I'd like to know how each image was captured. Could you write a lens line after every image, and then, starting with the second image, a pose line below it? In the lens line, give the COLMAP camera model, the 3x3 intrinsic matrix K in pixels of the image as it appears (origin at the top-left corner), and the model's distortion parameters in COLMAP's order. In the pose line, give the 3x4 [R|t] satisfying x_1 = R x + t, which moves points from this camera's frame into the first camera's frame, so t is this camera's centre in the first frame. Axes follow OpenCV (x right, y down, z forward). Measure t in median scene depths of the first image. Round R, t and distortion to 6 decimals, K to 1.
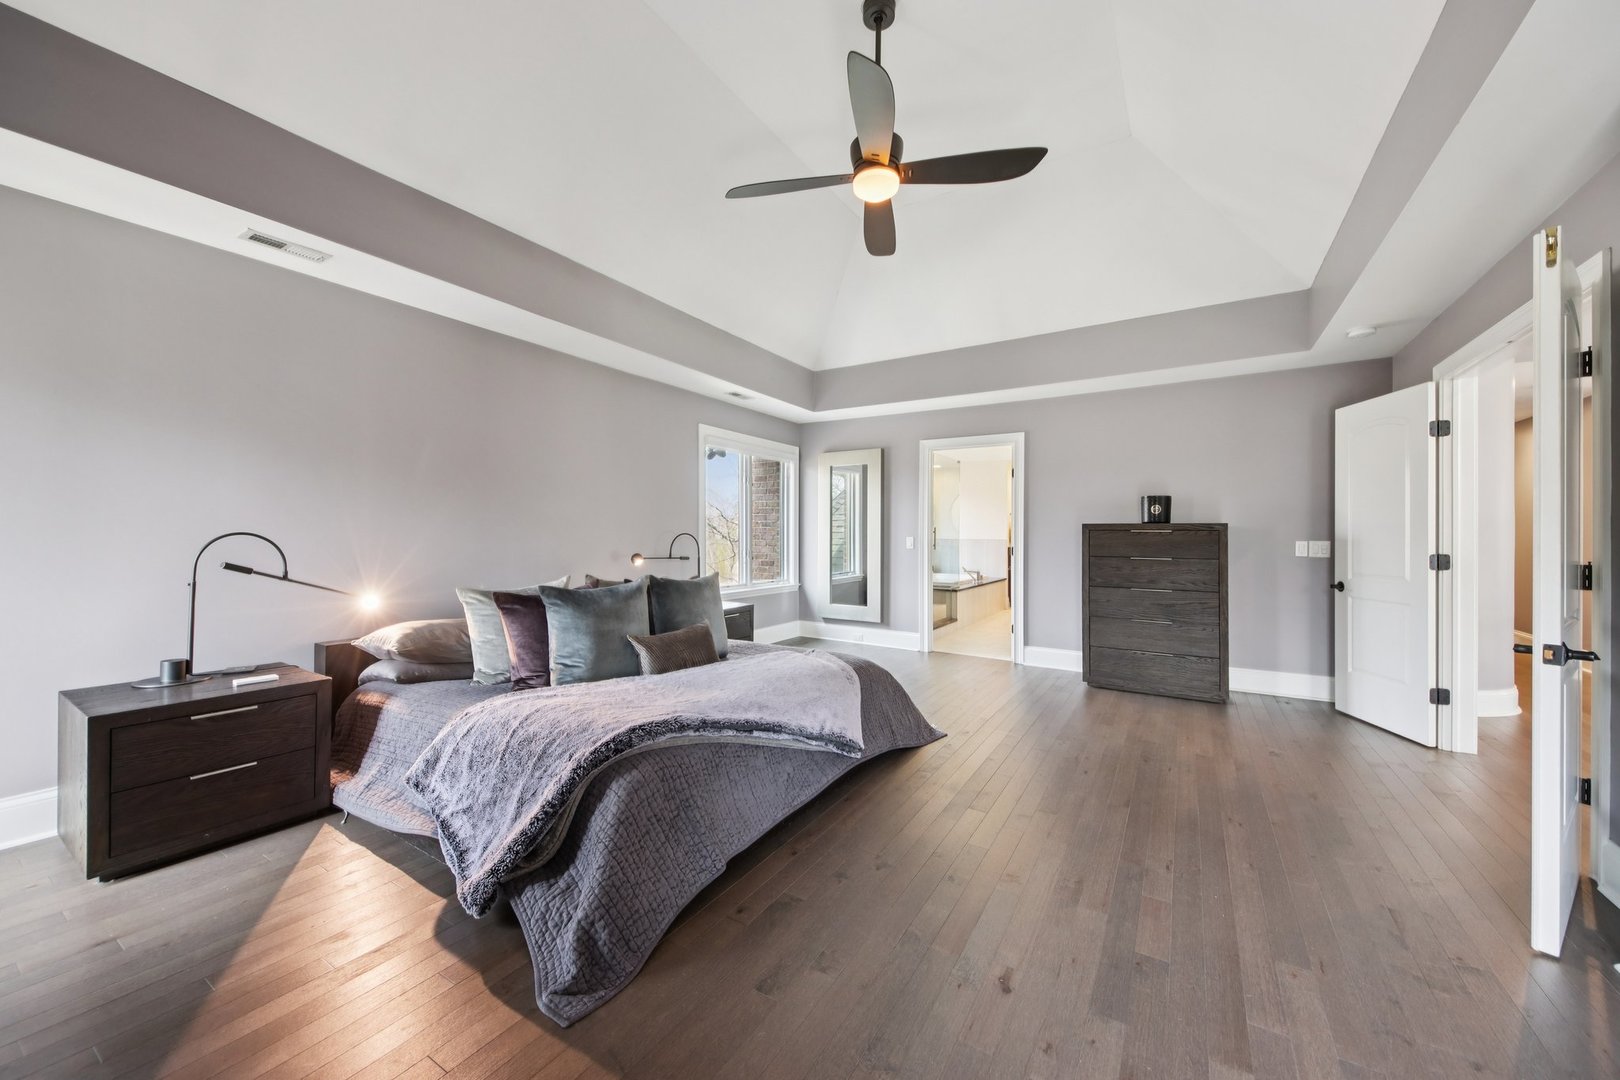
lens RADIAL K [[602.1, 0, 804.7], [0, 602.1, 534.0], [0, 0, 1]] dist [0.024908, -0.000129]
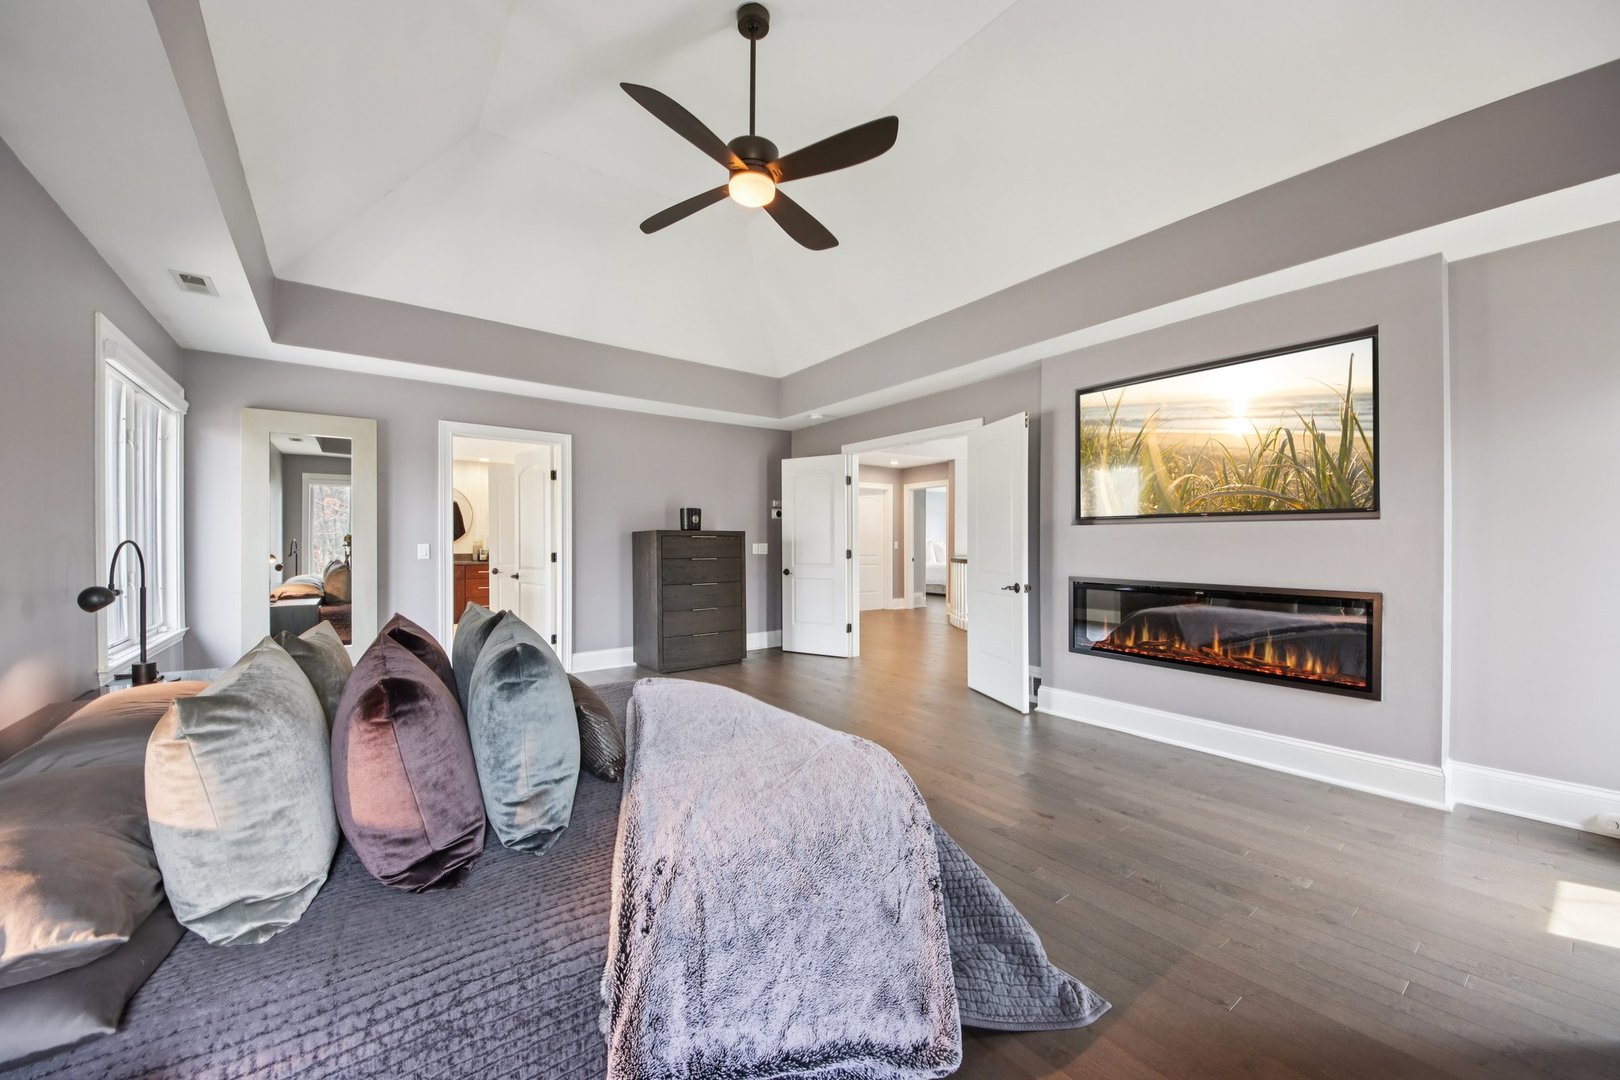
lens RADIAL K [[602.1, 0, 804.7], [0, 602.1, 534.0], [0, 0, 1]] dist [0.024908, -0.000129]
pose [[0.355634, 0.007677, 0.934594, -0.517901], [0.002218, 0.999957, -0.009058, 0.001192], [-0.934623, 0.005294, 0.355602, 0.368362]]
